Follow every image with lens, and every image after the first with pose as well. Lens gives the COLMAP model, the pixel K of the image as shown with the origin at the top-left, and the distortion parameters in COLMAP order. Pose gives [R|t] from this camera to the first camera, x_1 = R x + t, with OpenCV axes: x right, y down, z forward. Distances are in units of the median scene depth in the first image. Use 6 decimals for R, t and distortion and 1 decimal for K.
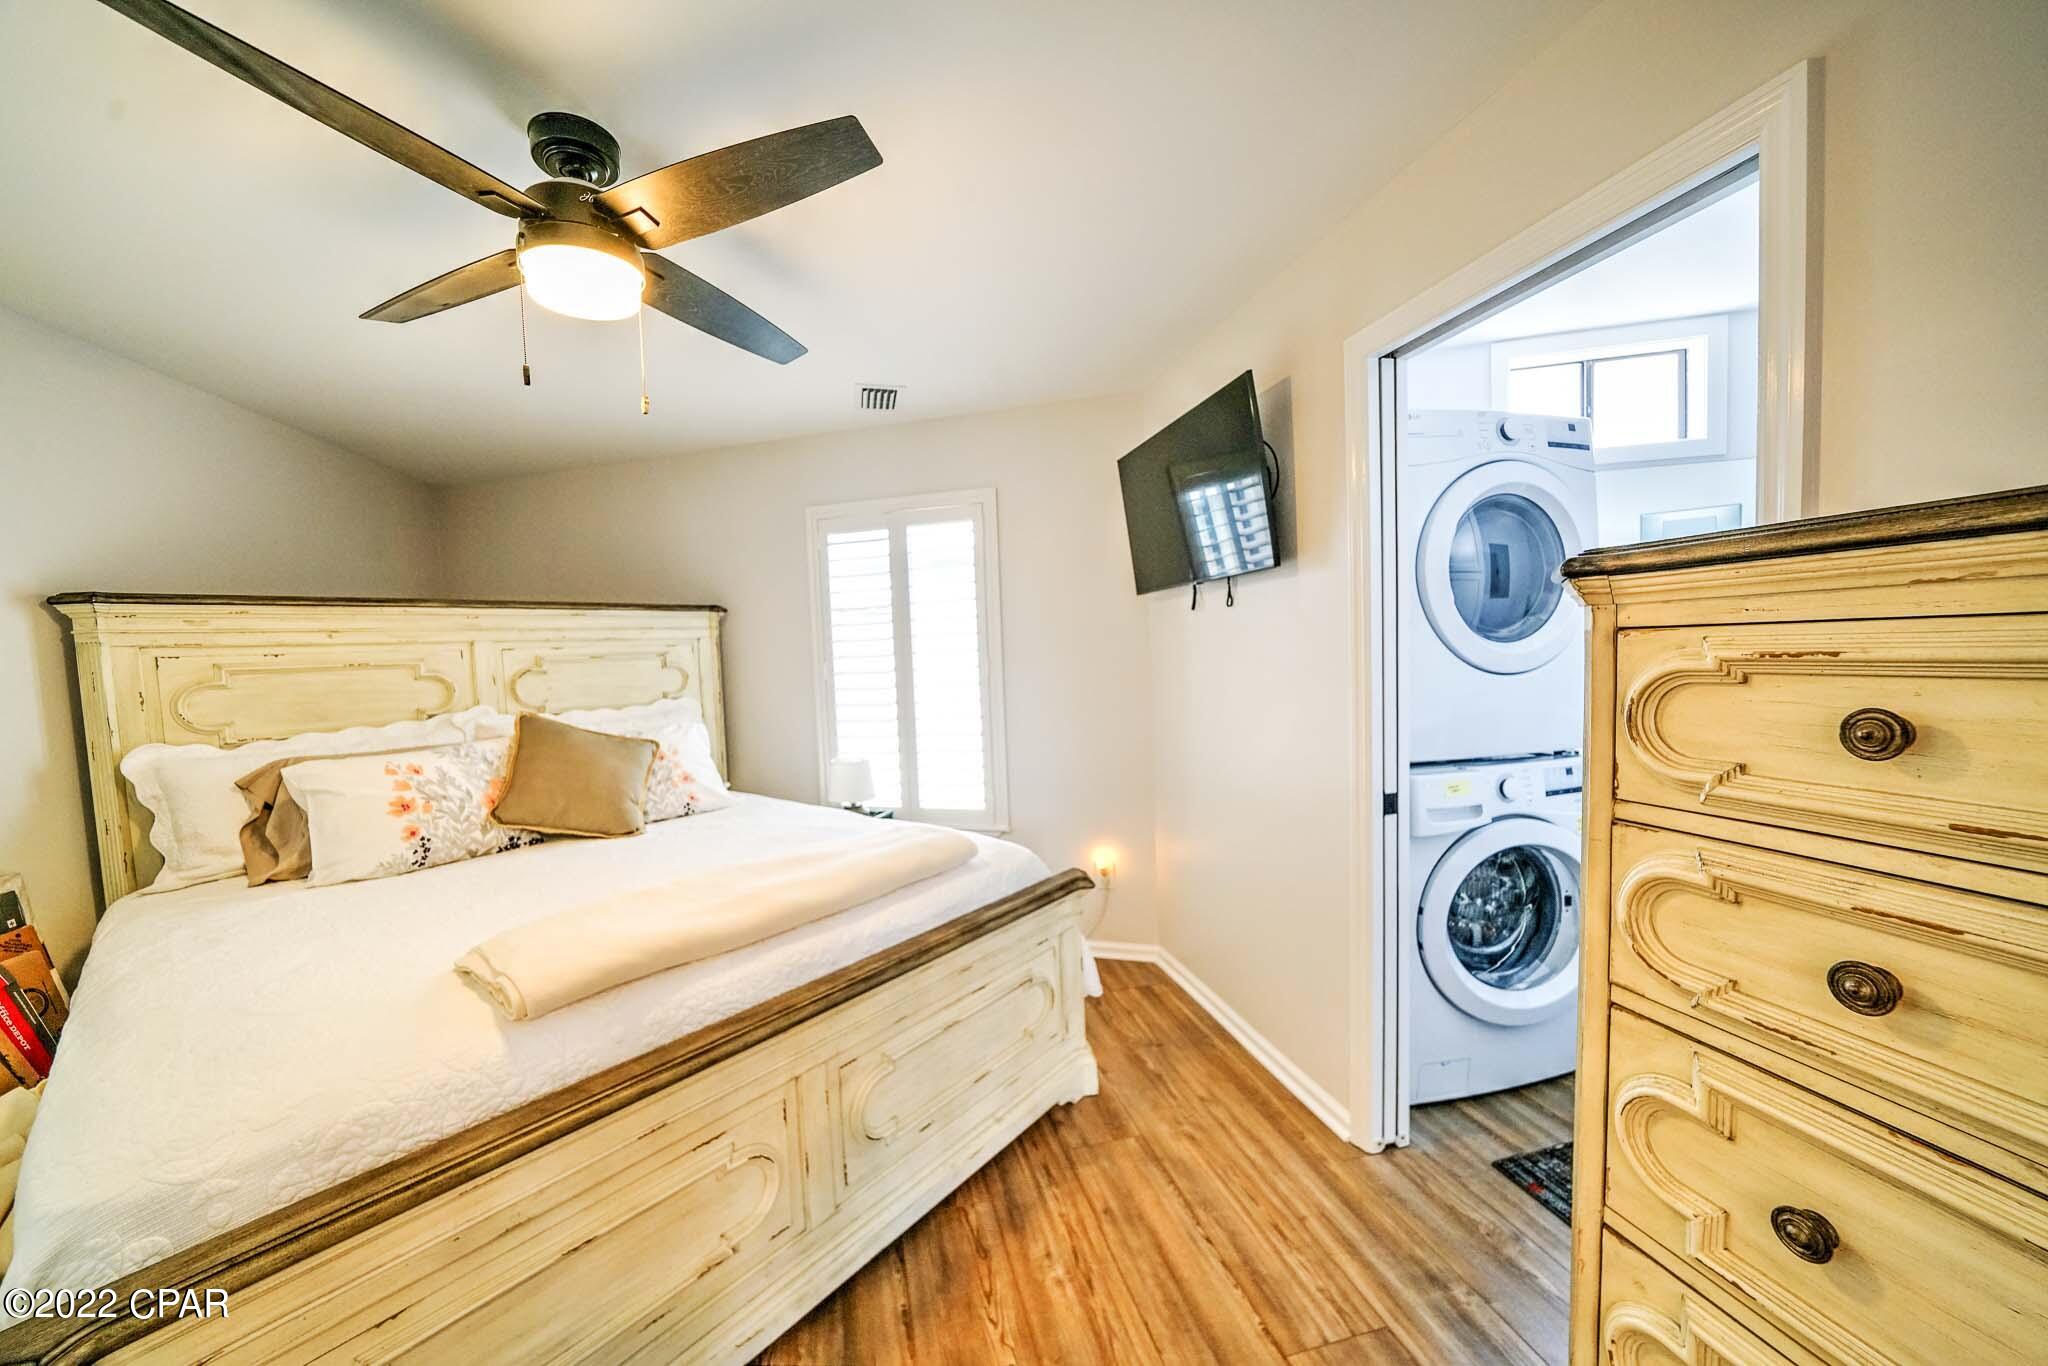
lens RADIAL K [[737.2, 0, 1007.2], [0, 737.2, 694.7], [0, 0, 1]] dist [-0.020898, 0.002971]
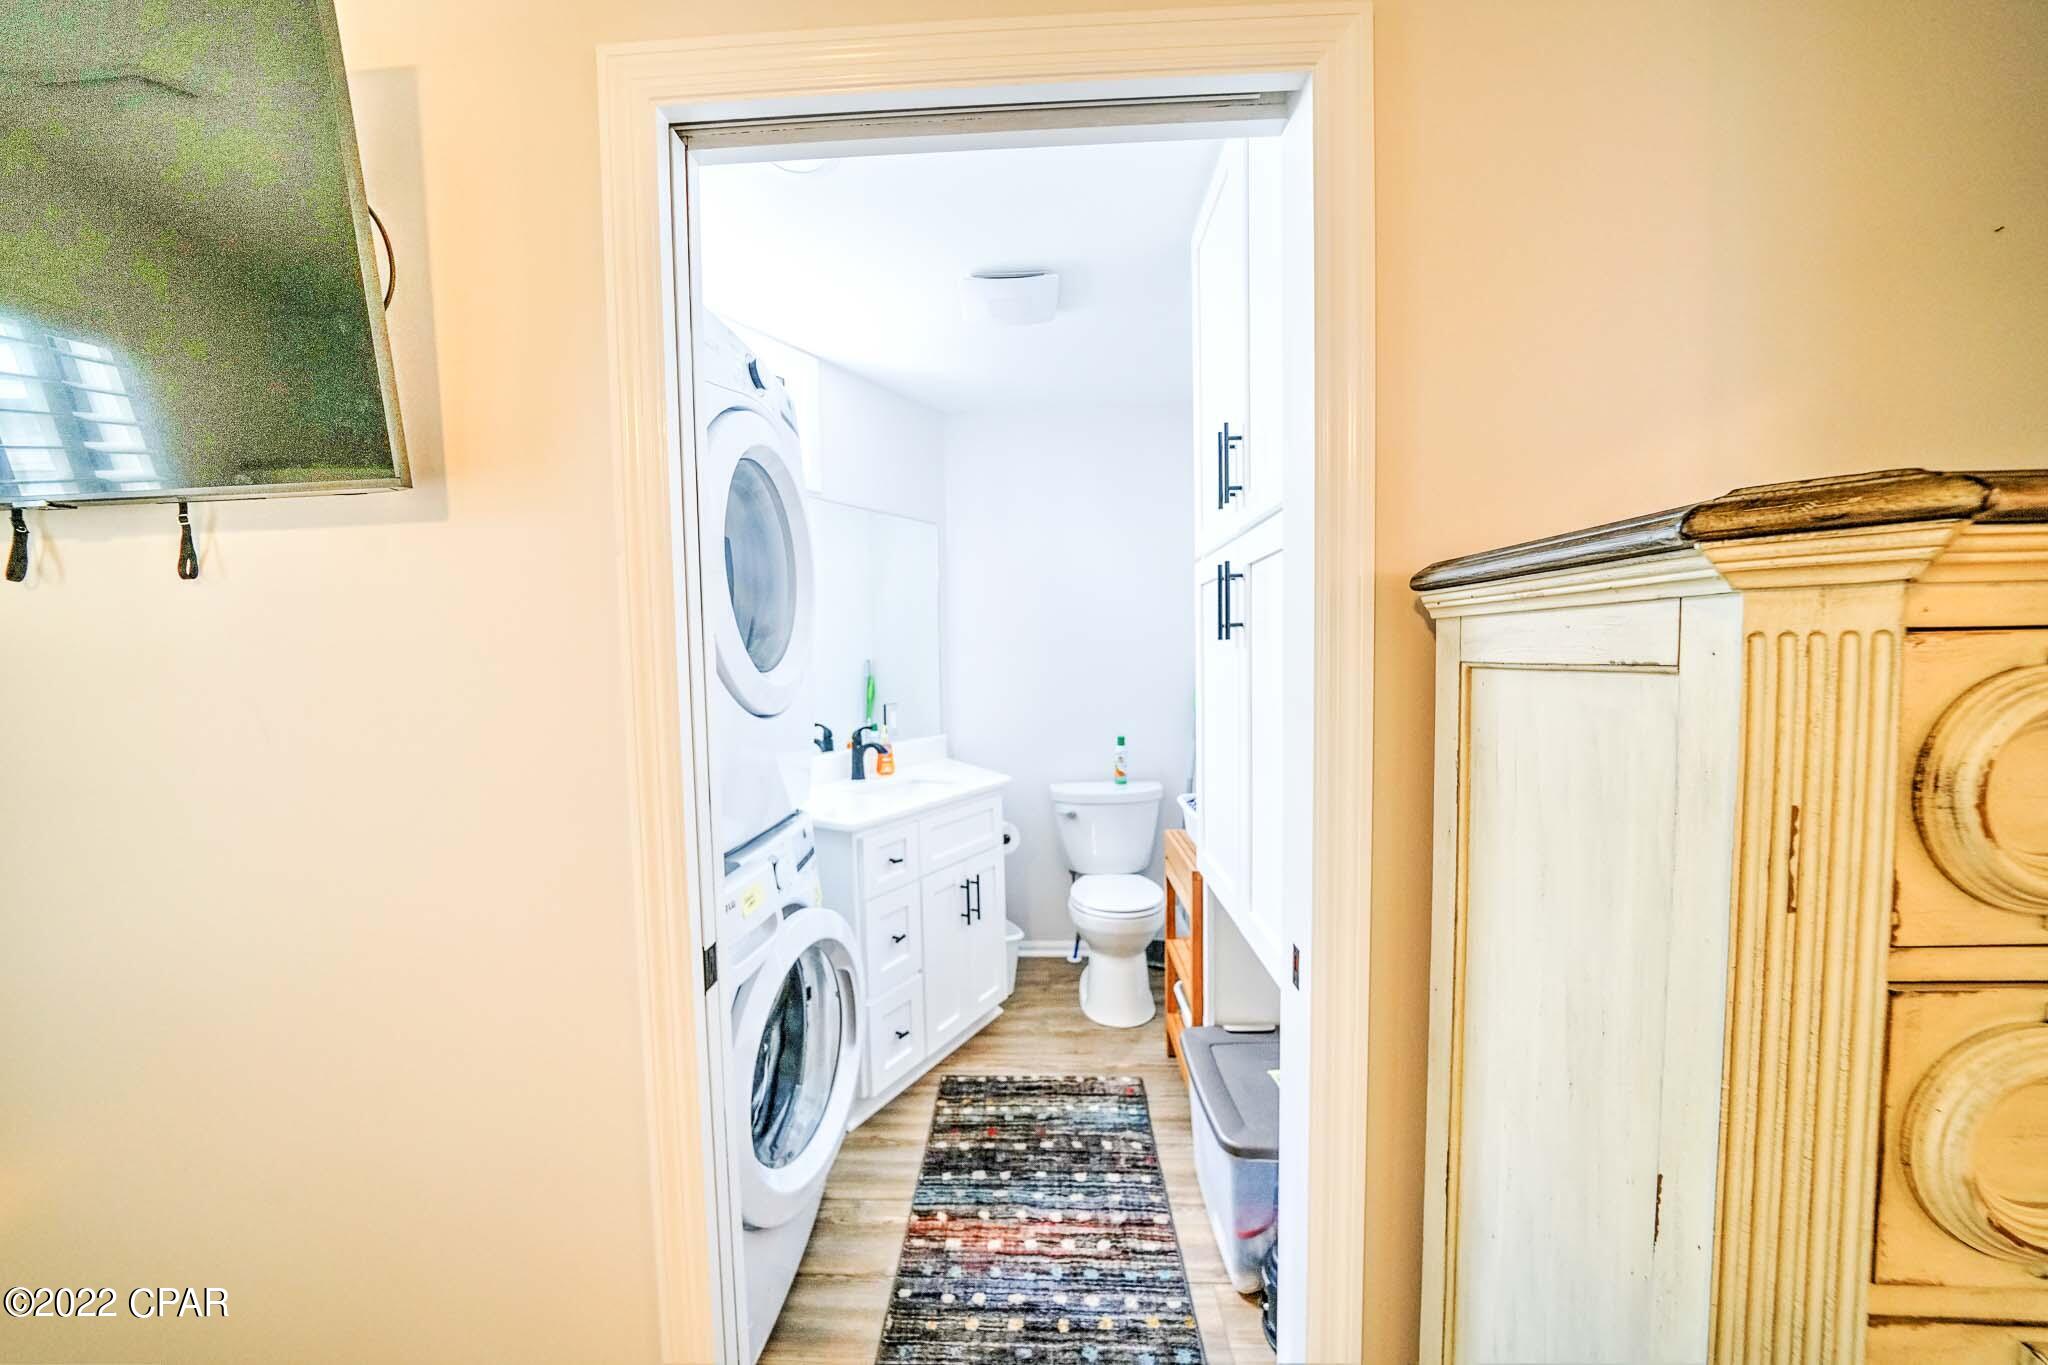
lens RADIAL K [[737.2, 0, 1007.2], [0, 737.2, 694.2], [0, 0, 1]] dist [-0.020898, 0.002971]
pose [[0.272312, -0.021866, 0.961960, 0.055515], [0.069199, 0.997598, 0.003087, -0.033325], [-0.959717, 0.065726, 0.273171, 0.541342]]
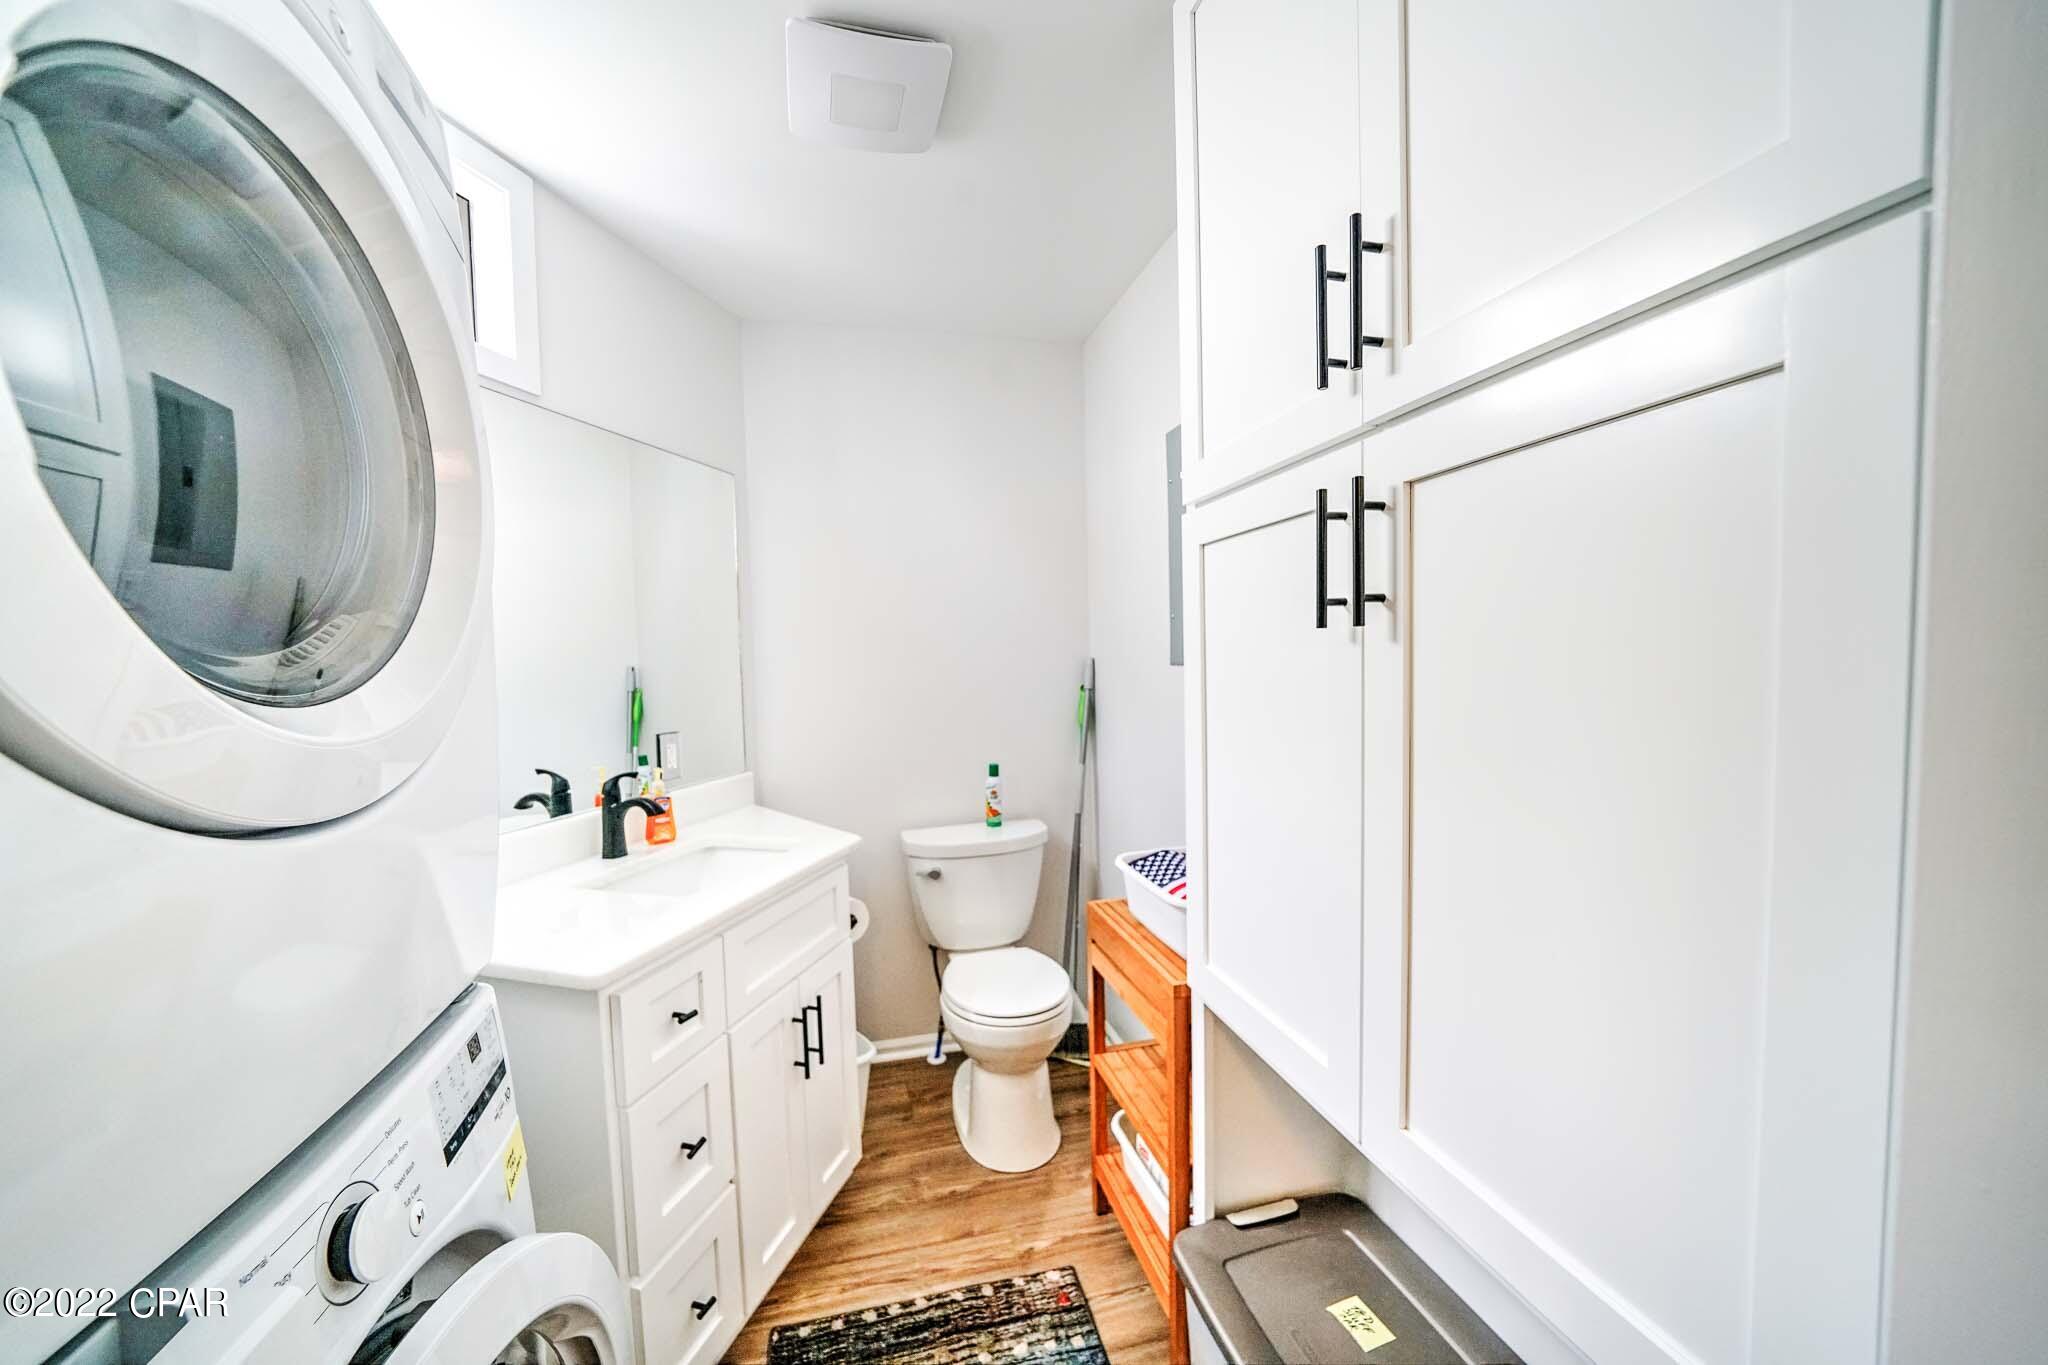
lens RADIAL K [[737.2, 0, 1007.2], [0, 737.2, 694.2], [0, 0, 1]] dist [-0.020898, 0.002971]
pose [[-0.004722, -0.017965, 0.999827, 0.401788], [0.084596, 0.996247, 0.018300, -0.054606], [-0.996404, 0.084668, -0.003184, 0.703426]]
